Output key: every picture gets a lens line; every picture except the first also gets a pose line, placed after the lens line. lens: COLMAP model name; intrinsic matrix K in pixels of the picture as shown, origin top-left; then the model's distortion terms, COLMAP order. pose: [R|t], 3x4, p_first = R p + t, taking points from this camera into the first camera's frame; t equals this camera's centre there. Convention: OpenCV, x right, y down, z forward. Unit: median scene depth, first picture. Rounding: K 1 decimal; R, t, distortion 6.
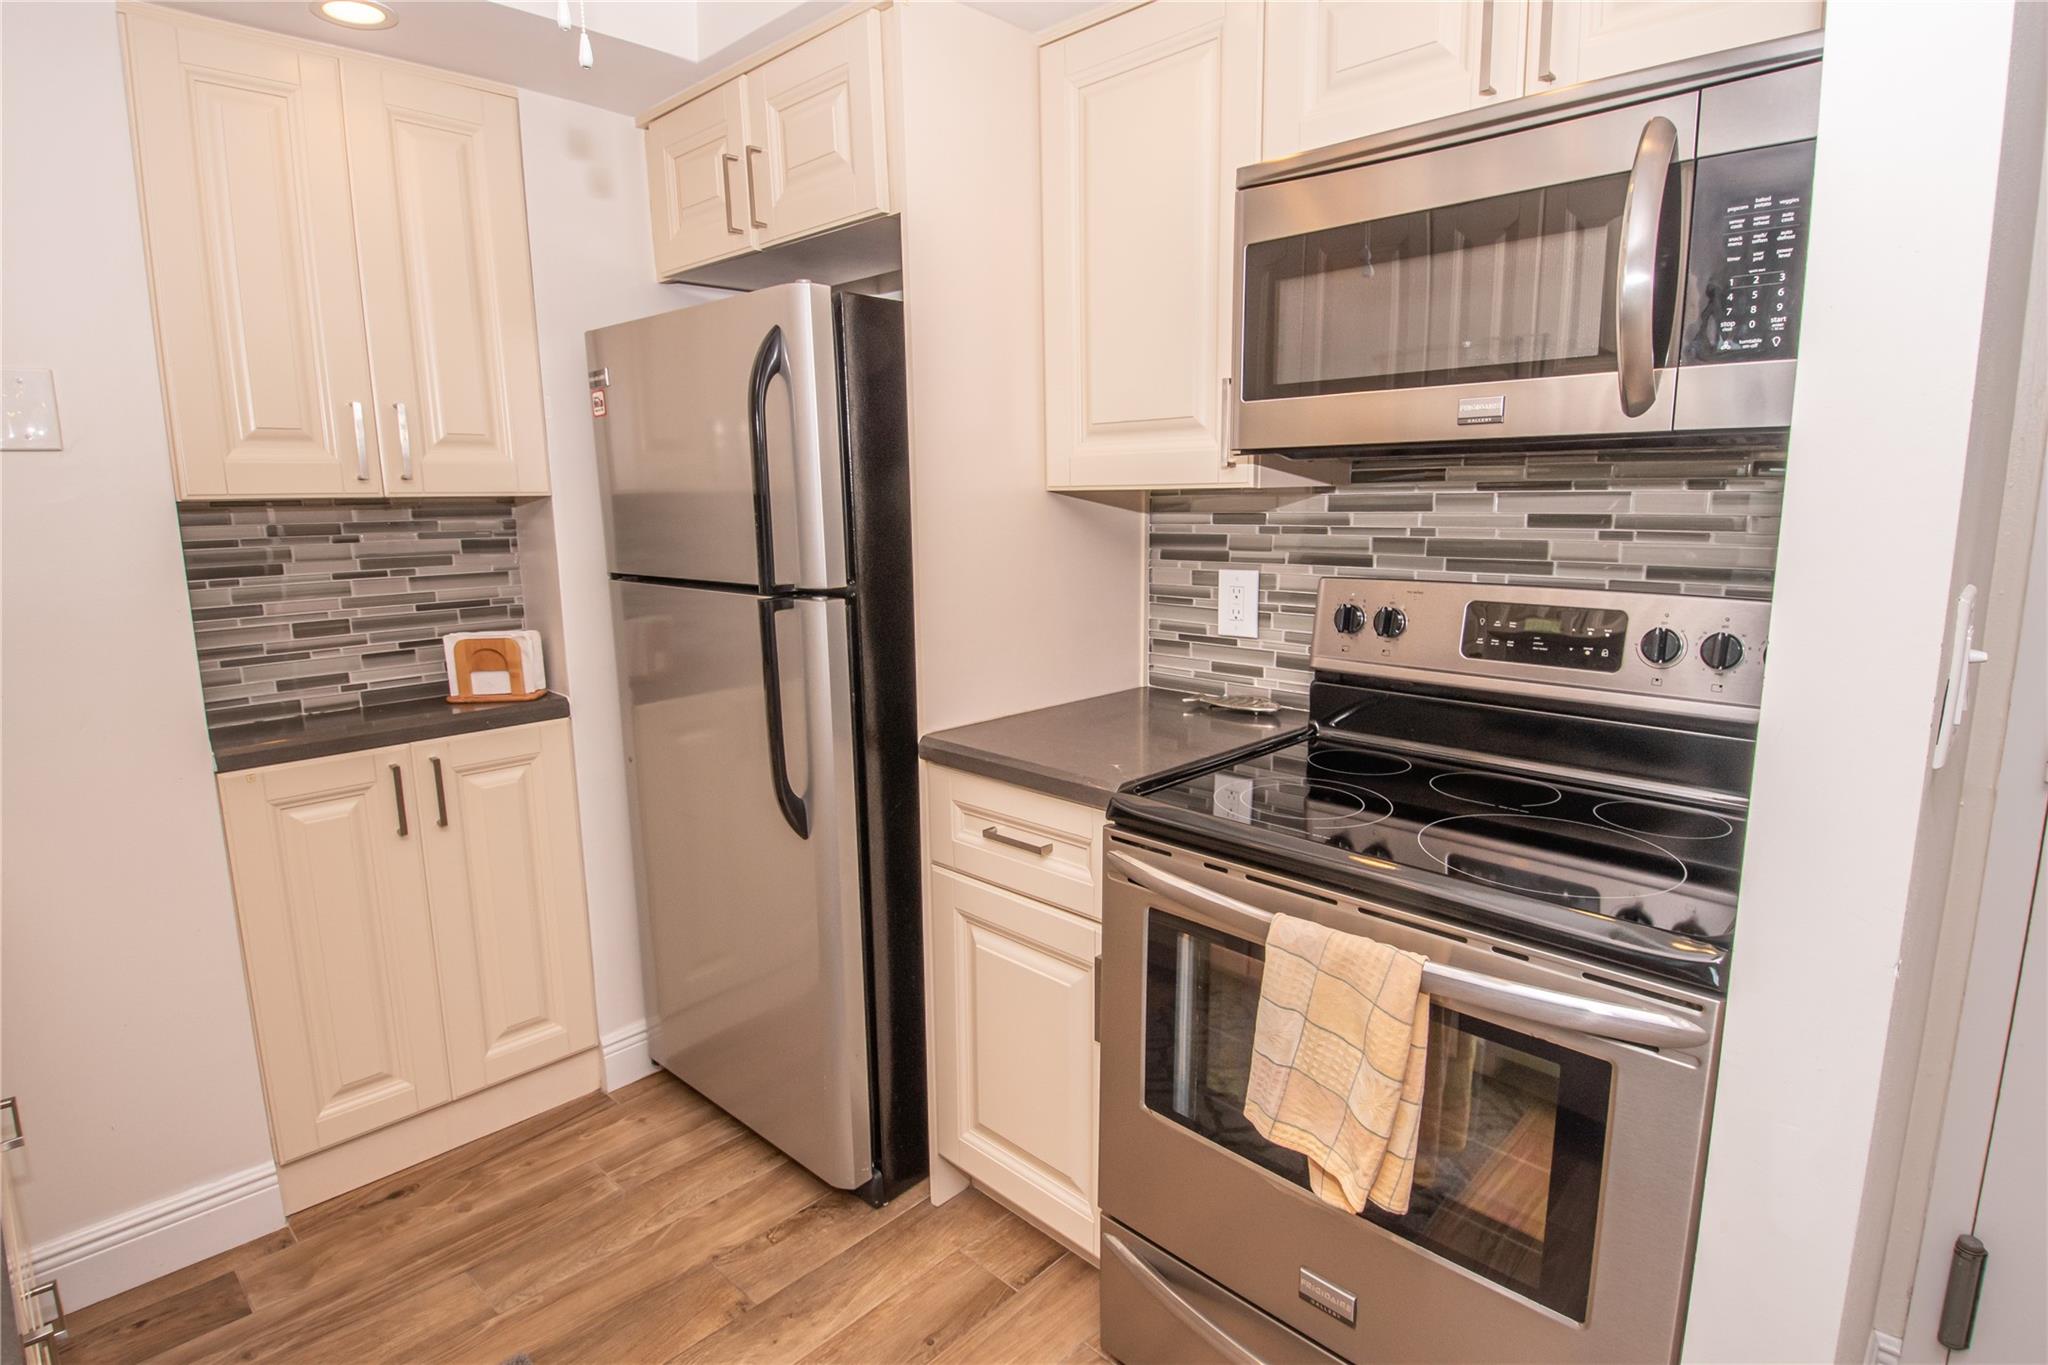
lens RADIAL K [[1054.2, 0, 1046.7], [0, 1054.2, 675.1], [0, 0, 1]] dist [0.042629, -0.051392]
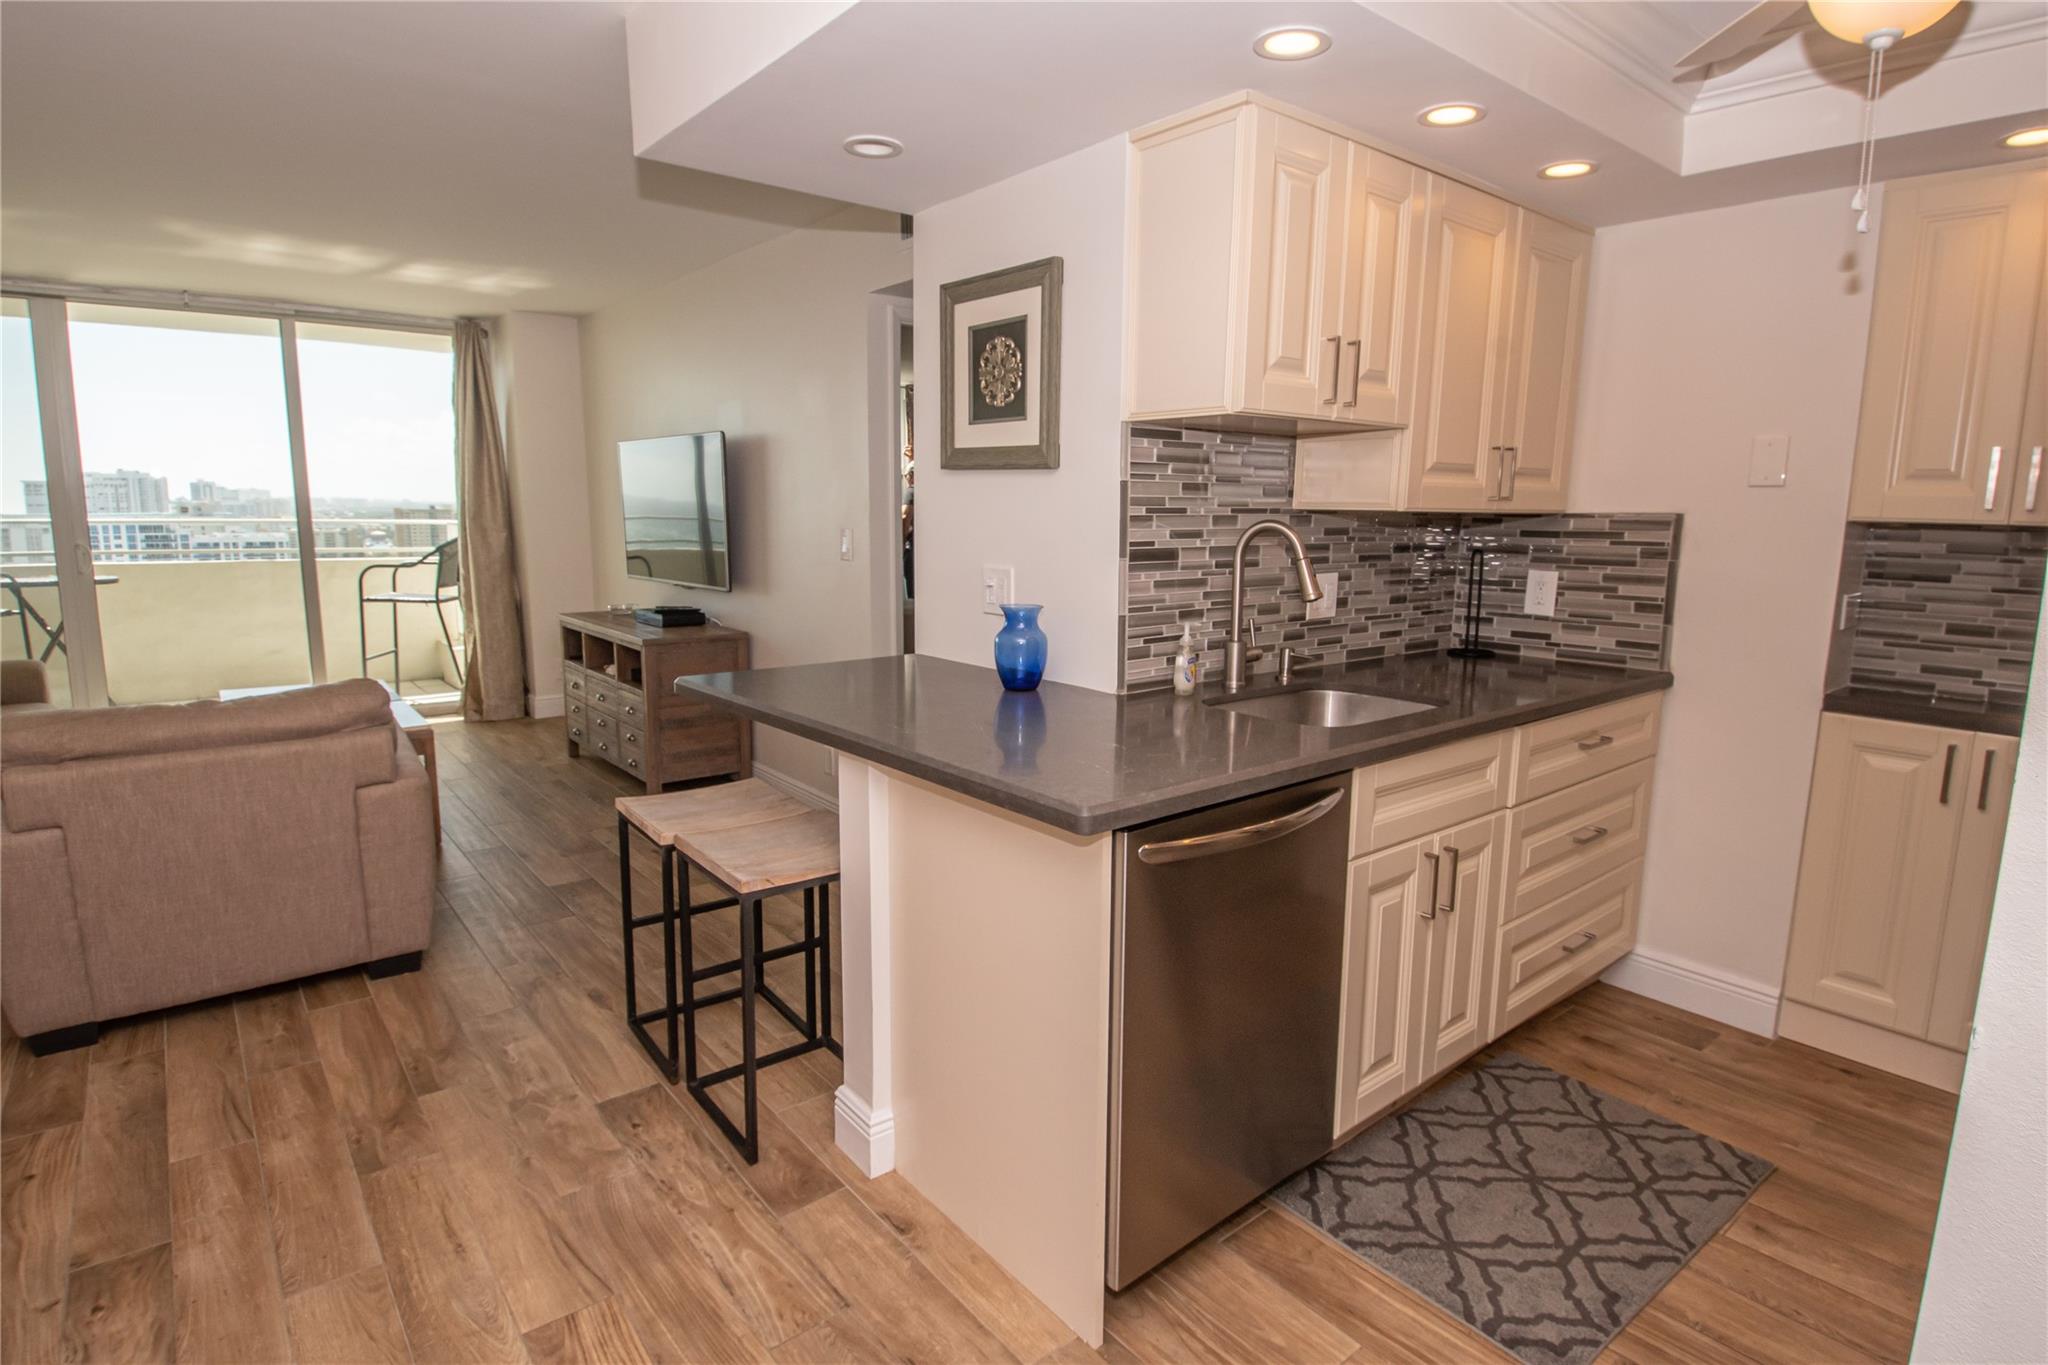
lens RADIAL K [[1040.8, 0, 1042.9], [0, 1040.8, 674.7], [0, 0, 1]] dist [0.042447, -0.050681]
pose [[-0.116907, 0.166117, -0.979152, 0.650493], [-0.186926, 0.964611, 0.185969, -0.019223], [0.975393, 0.204770, -0.081719, 0.071747]]
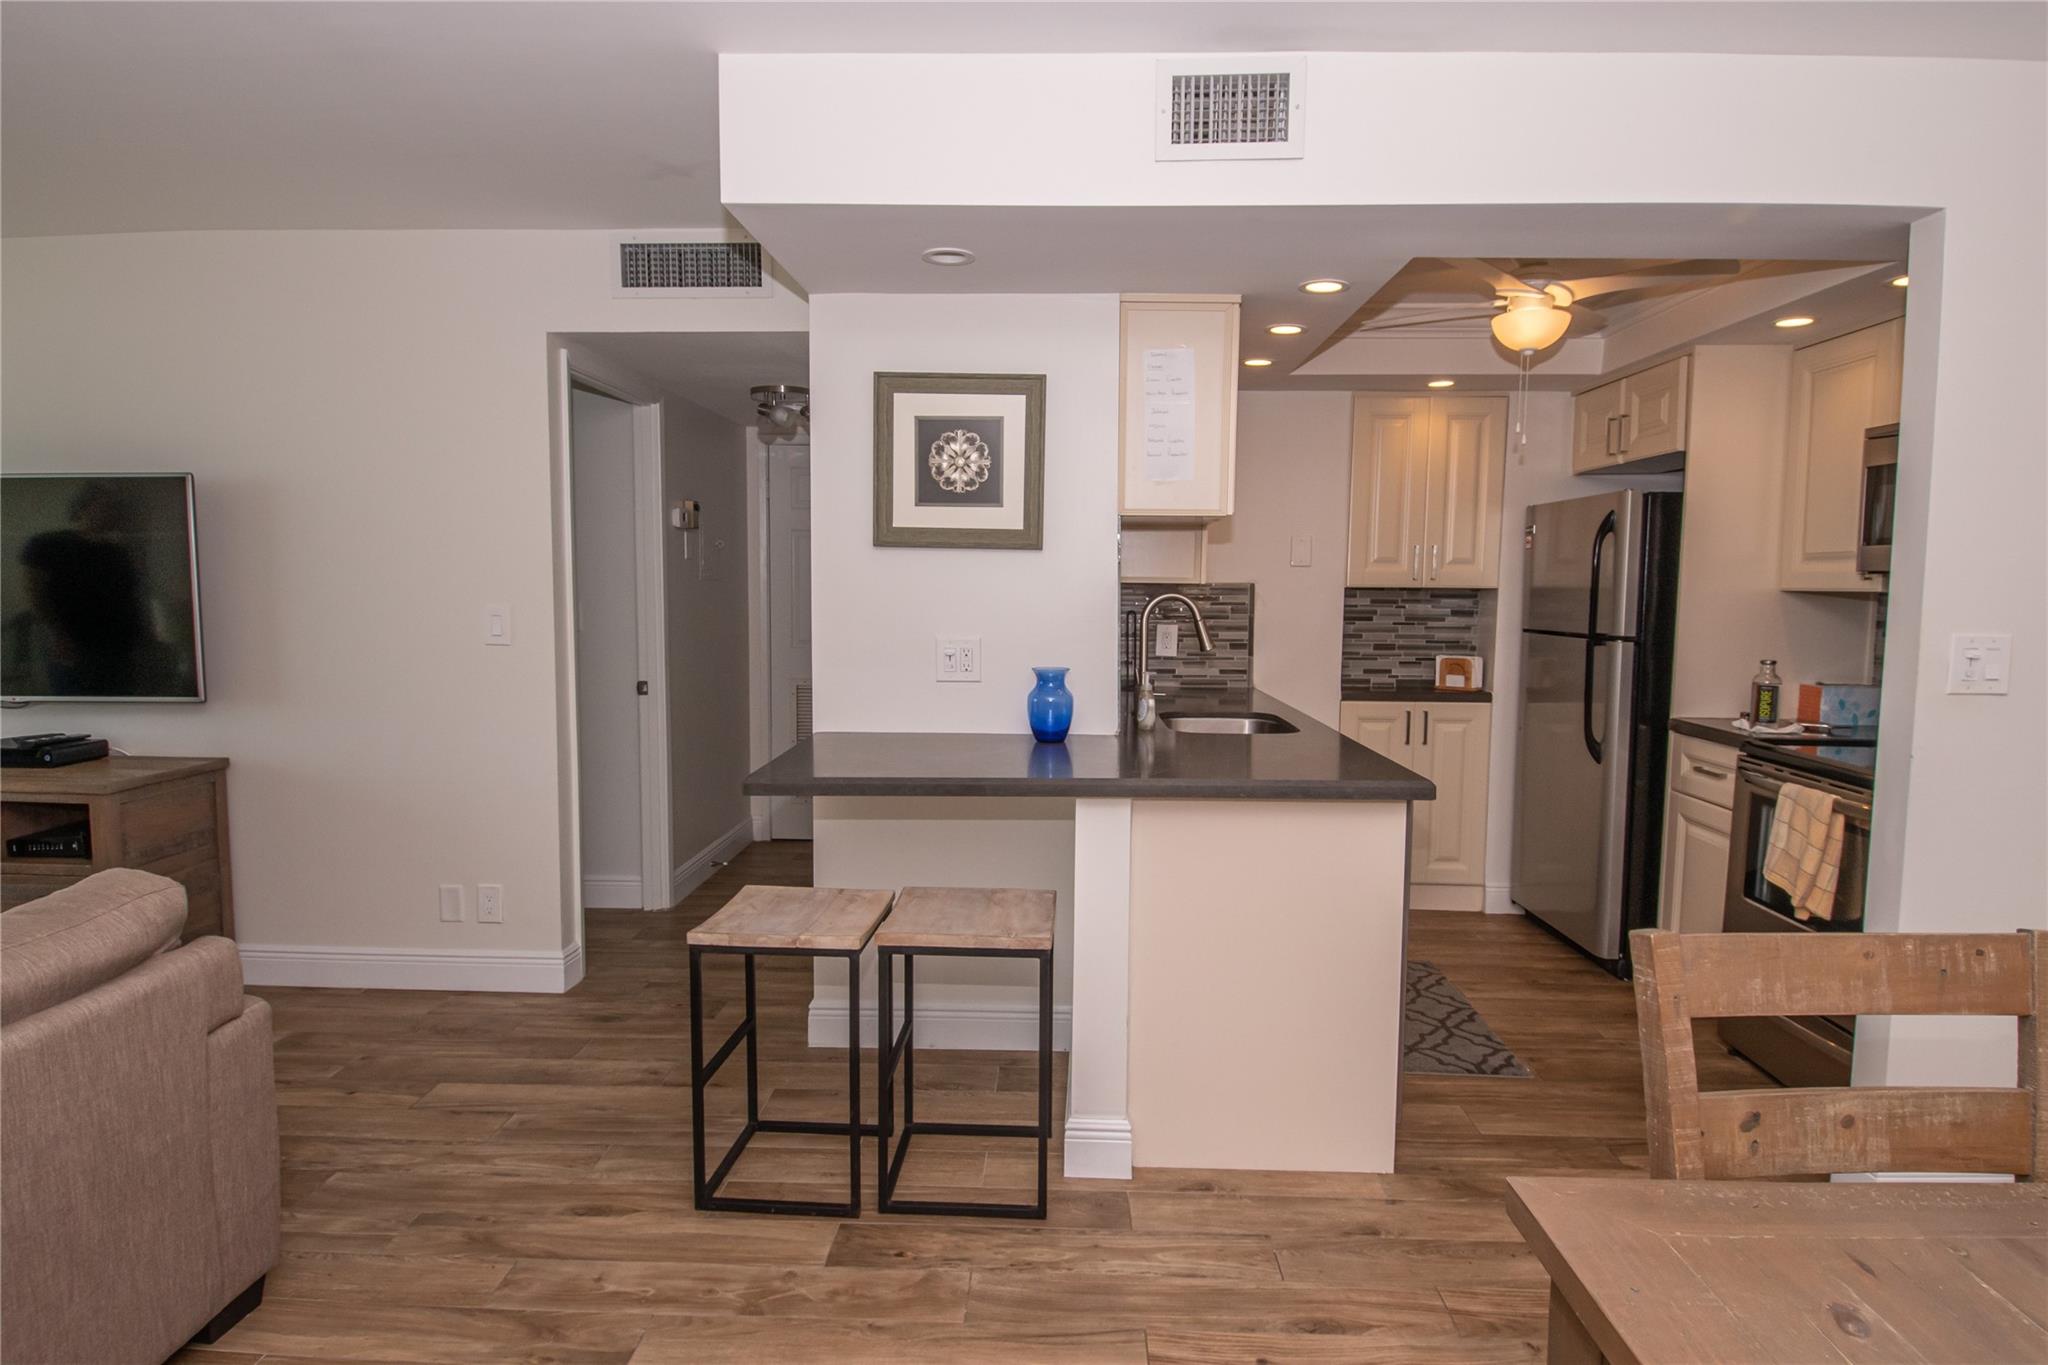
lens RADIAL K [[1101.5, 0, 1027.3], [0, 1101.5, 675.5], [0, 0, 1]] dist [0.047126, -0.055047]
pose [[0.661310, 0.080369, -0.745795, 0.536343], [-0.147173, 0.988821, -0.023943, 0.179909], [0.735533, 0.125594, 0.665745, -1.057345]]
